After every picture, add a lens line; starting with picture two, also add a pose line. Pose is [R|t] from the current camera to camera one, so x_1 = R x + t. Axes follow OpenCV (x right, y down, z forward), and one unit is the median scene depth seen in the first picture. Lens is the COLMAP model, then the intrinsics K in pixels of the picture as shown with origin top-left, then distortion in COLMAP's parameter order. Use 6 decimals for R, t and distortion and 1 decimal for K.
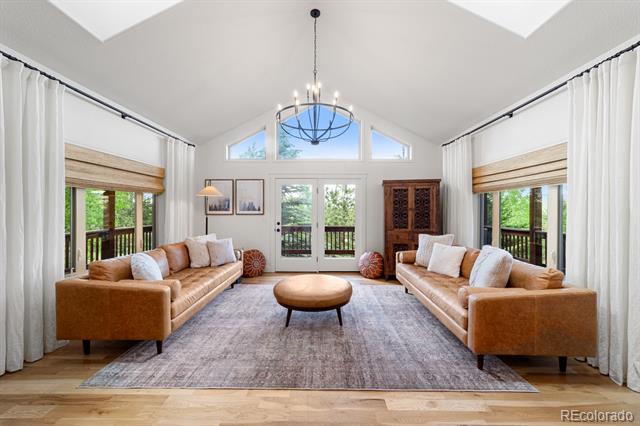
lens RADIAL K [[258.6, 0, 323.7], [0, 258.6, 210.7], [0, 0, 1]] dist [-0.000662, -0.000007]
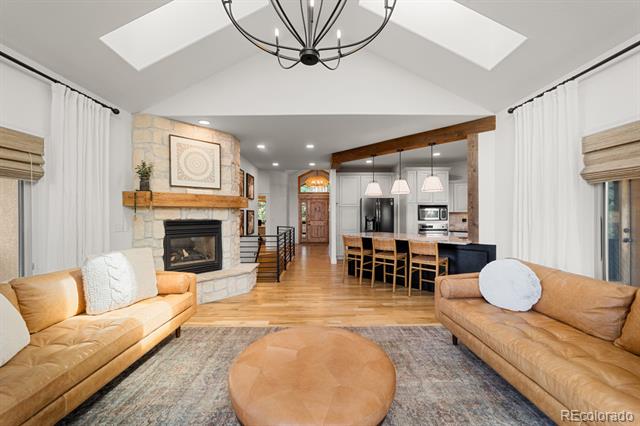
lens RADIAL K [[246.8, 0, 320.3], [0, 246.8, 213.1], [0, 0, 1]] dist [-0.005205, 0.002296]
pose [[-0.999954, -0.001816, -0.009447, -0.067599], [-0.001836, 0.999996, 0.002114, 0.006664], [0.009444, 0.002132, -0.999953, 2.040830]]
